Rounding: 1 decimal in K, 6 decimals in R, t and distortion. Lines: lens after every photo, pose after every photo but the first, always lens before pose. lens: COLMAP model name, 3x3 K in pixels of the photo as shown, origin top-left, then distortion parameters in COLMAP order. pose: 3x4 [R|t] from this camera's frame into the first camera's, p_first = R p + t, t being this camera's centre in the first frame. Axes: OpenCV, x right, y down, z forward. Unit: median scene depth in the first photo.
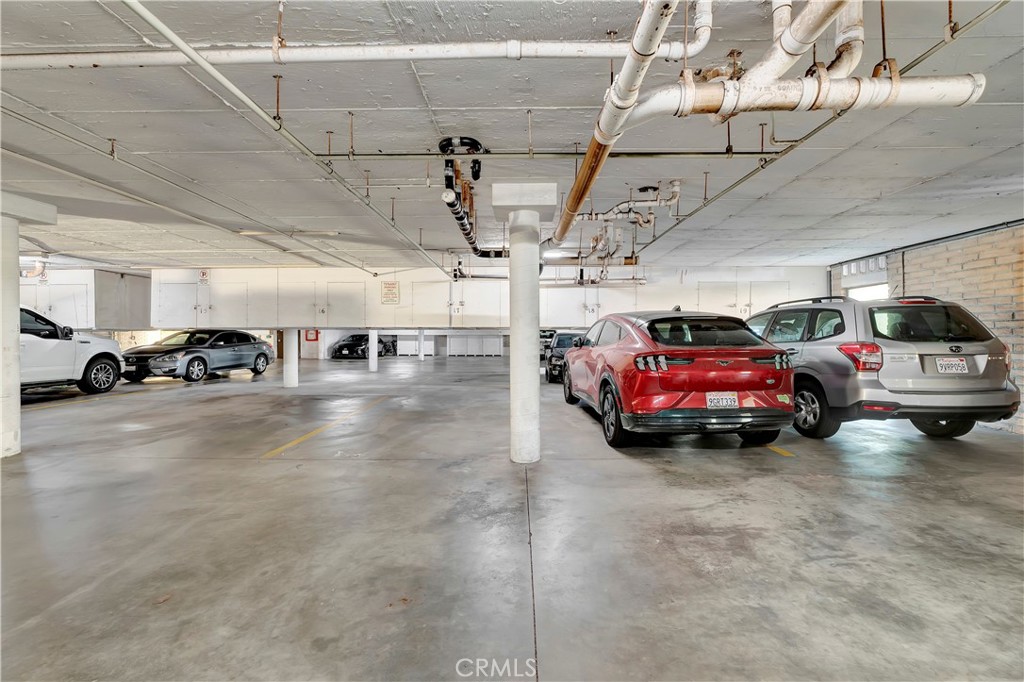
lens RADIAL K [[427.3, 0, 514.7], [0, 427.3, 336.4], [0, 0, 1]] dist [0.004766, 0.000909]
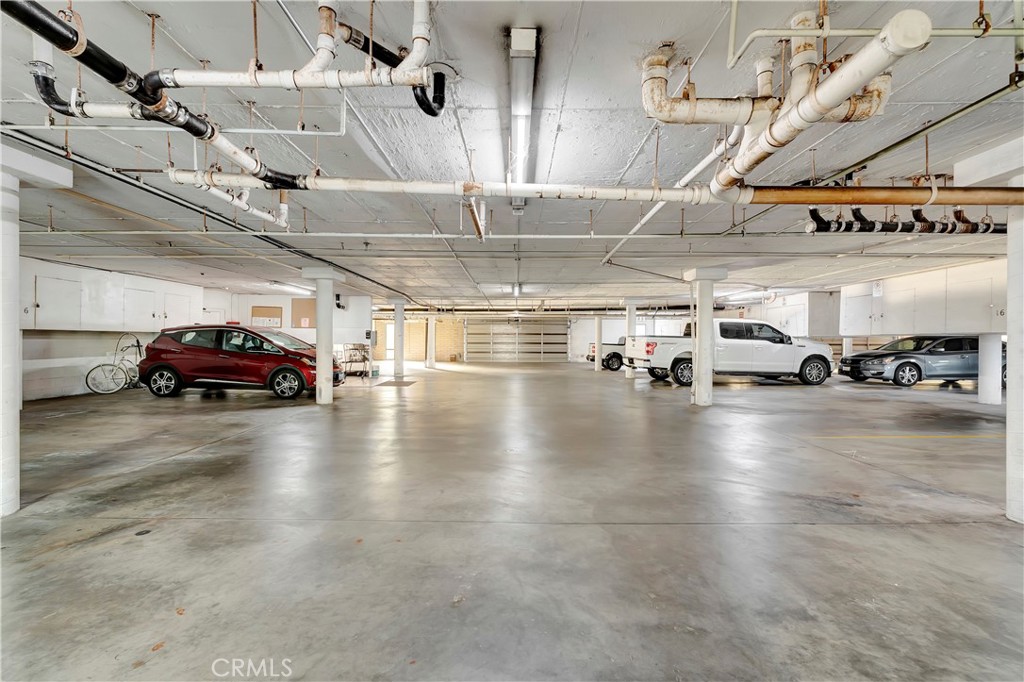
lens RADIAL K [[427.3, 0, 514.1], [0, 427.3, 341.4], [0, 0, 1]] dist [0.004766, 0.000909]
pose [[0.019120, 0.004362, -0.999808, 0.340517], [-0.002015, 0.999989, 0.004324, -0.006126], [0.999815, 0.001932, 0.019129, 0.057402]]
